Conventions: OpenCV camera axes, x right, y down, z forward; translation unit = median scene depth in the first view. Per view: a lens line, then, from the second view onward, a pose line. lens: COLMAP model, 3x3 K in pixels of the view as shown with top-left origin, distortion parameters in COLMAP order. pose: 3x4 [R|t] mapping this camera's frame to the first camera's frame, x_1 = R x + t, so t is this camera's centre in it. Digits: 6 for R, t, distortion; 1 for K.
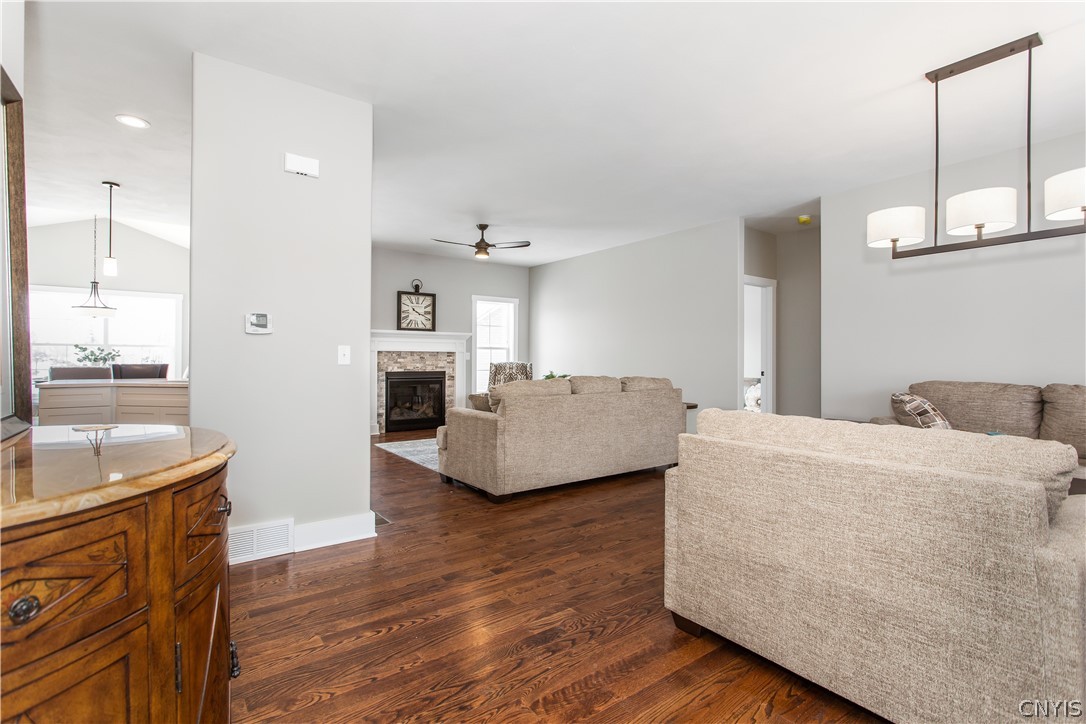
lens RADIAL K [[513.4, 0, 543.0], [0, 513.4, 362.0], [0, 0, 1]] dist [-0.000054, 0.000033]
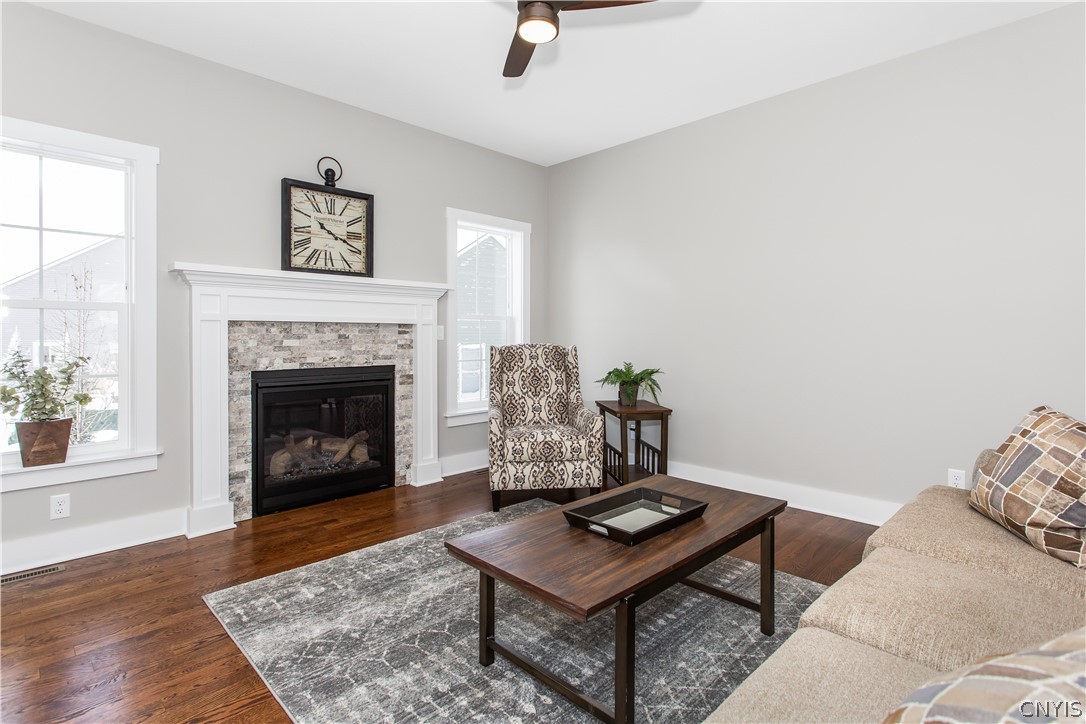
lens RADIAL K [[534.1, 0, 541.9], [0, 534.1, 338.6], [0, 0, 1]] dist [0.003015, 0.001171]
pose [[0.990509, -0.006074, 0.137317, -0.128517], [0.006414, 0.999977, -0.002032, -0.004350], [-0.137301, 0.002893, 0.990525, 0.518875]]
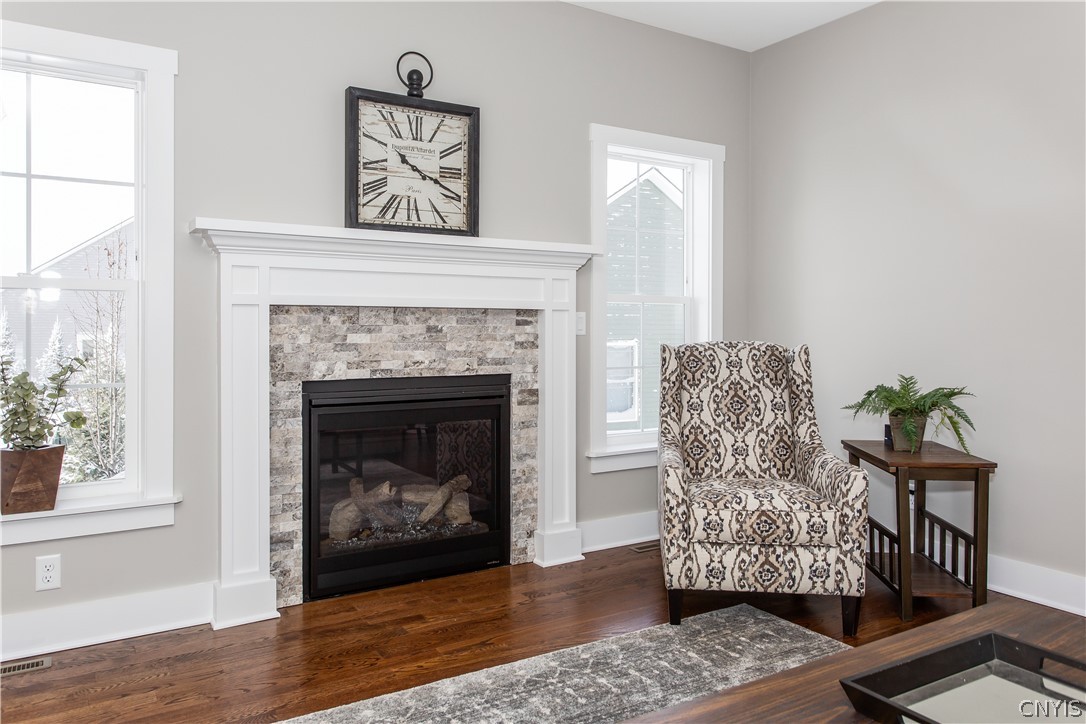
lens RADIAL K [[772.5, 0, 542.1], [0, 772.5, 332.7], [0, 0, 1]] dist [0.001819, -0.001706]
pose [[0.996277, -0.003026, -0.086153, -0.137899], [0.002846, 0.999994, -0.002208, -0.005097], [0.086159, 0.001954, 0.996279, 0.575666]]
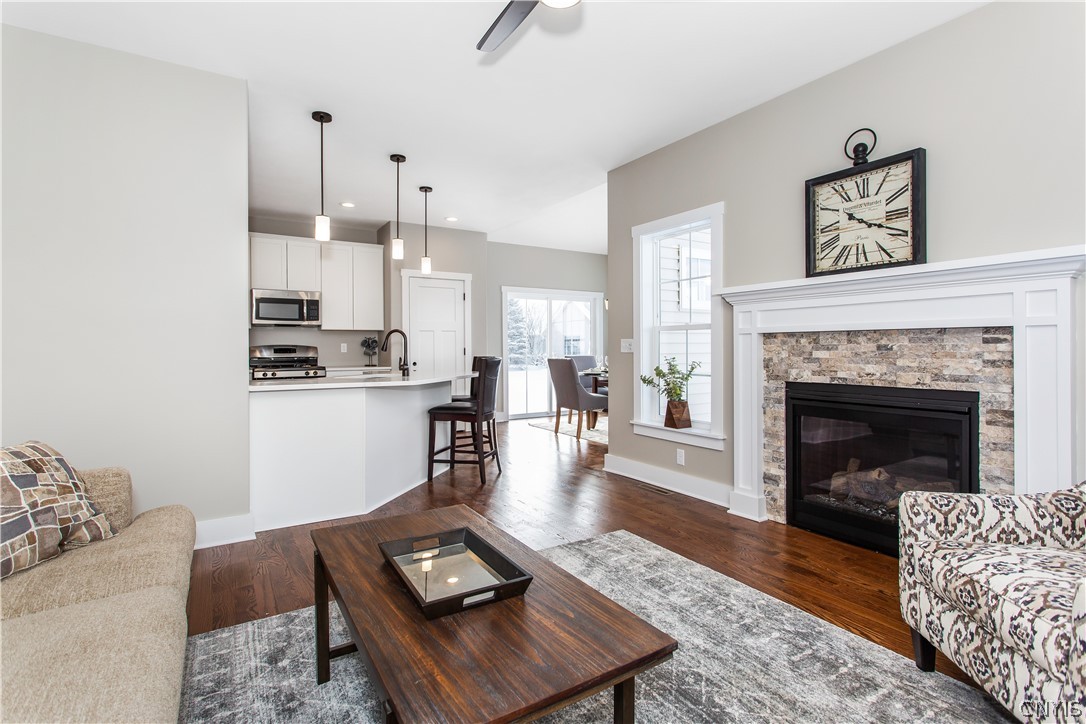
lens RADIAL K [[518.6, 0, 541.9], [0, 518.6, 347.7], [0, 0, 1]] dist [0.000858, 0.000249]
pose [[-0.080054, -0.004058, -0.996782, 0.133495], [-0.003233, 0.999988, -0.003811, -0.006040], [0.996785, 0.002918, -0.080066, 0.799399]]
